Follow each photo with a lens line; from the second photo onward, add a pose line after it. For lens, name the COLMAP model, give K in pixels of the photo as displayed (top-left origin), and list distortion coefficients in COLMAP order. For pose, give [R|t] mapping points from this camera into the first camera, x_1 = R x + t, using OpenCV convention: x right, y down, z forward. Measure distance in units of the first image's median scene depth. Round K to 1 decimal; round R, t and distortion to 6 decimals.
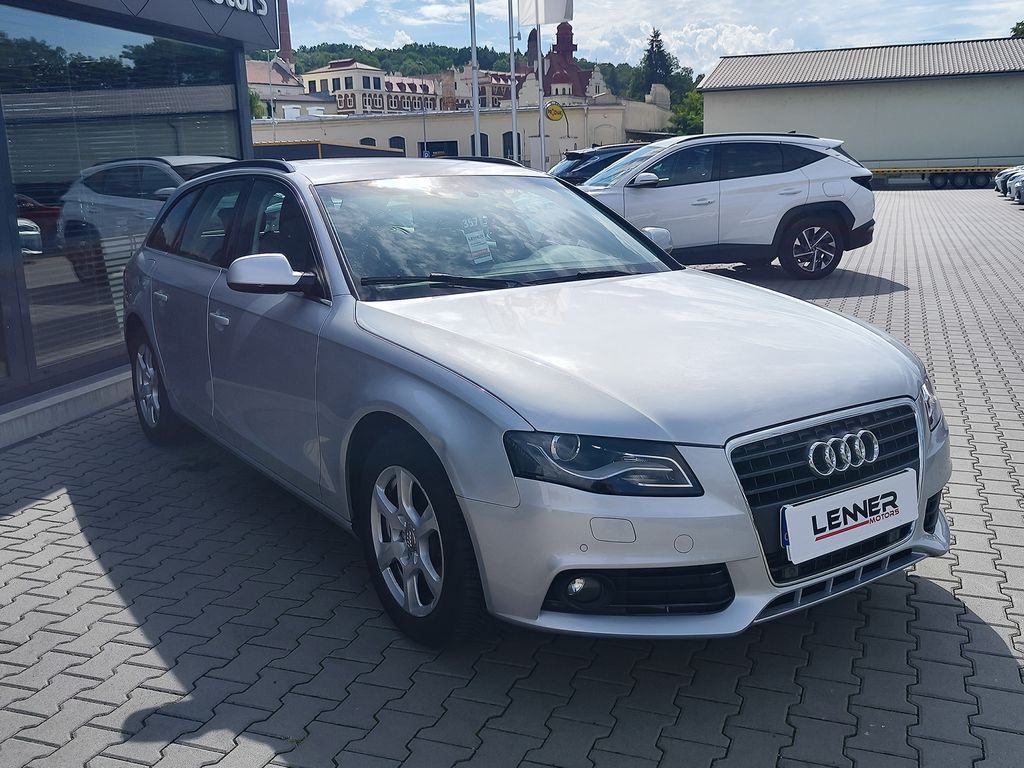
lens RADIAL K [[1026.3, 0, 512.0], [0, 1026.3, 384.0], [0, 0, 1]] dist [0.011135, -0.009008]
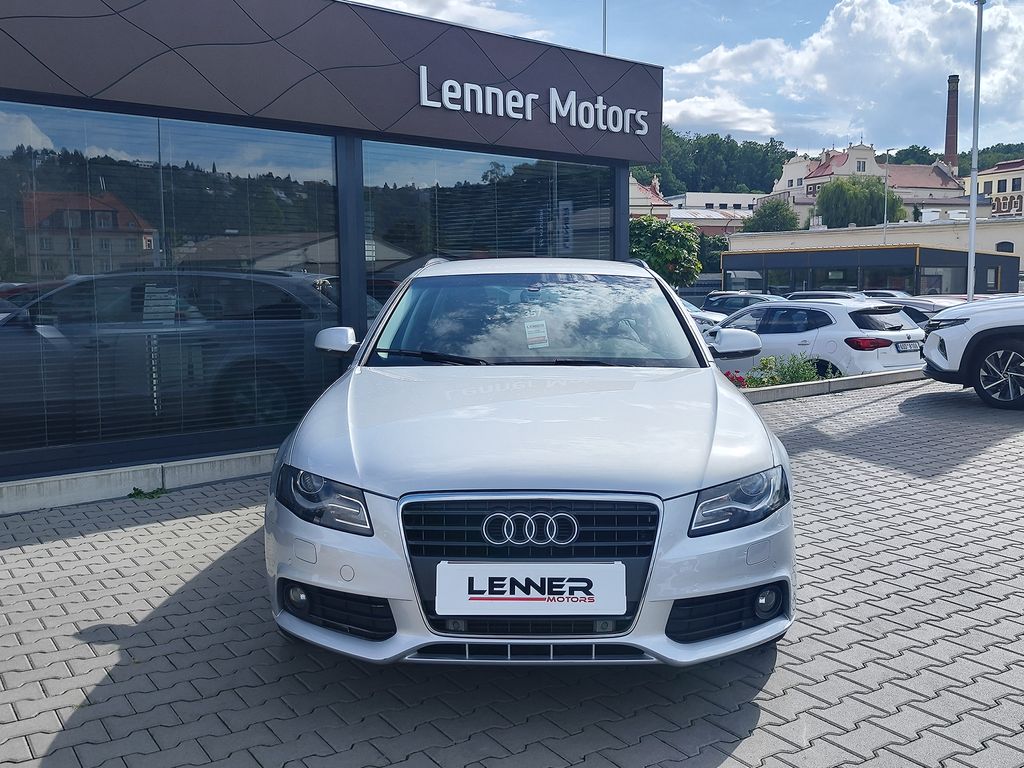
lens RADIAL K [[1026.3, 0, 512.0], [0, 1026.3, 384.0], [0, 0, 1]] dist [0.011135, -0.009008]
pose [[0.811093, 0.085539, -0.578629, 0.907197], [-0.141321, 0.988600, -0.051952, -0.024534], [0.567589, 0.123911, 0.813934, 0.096598]]
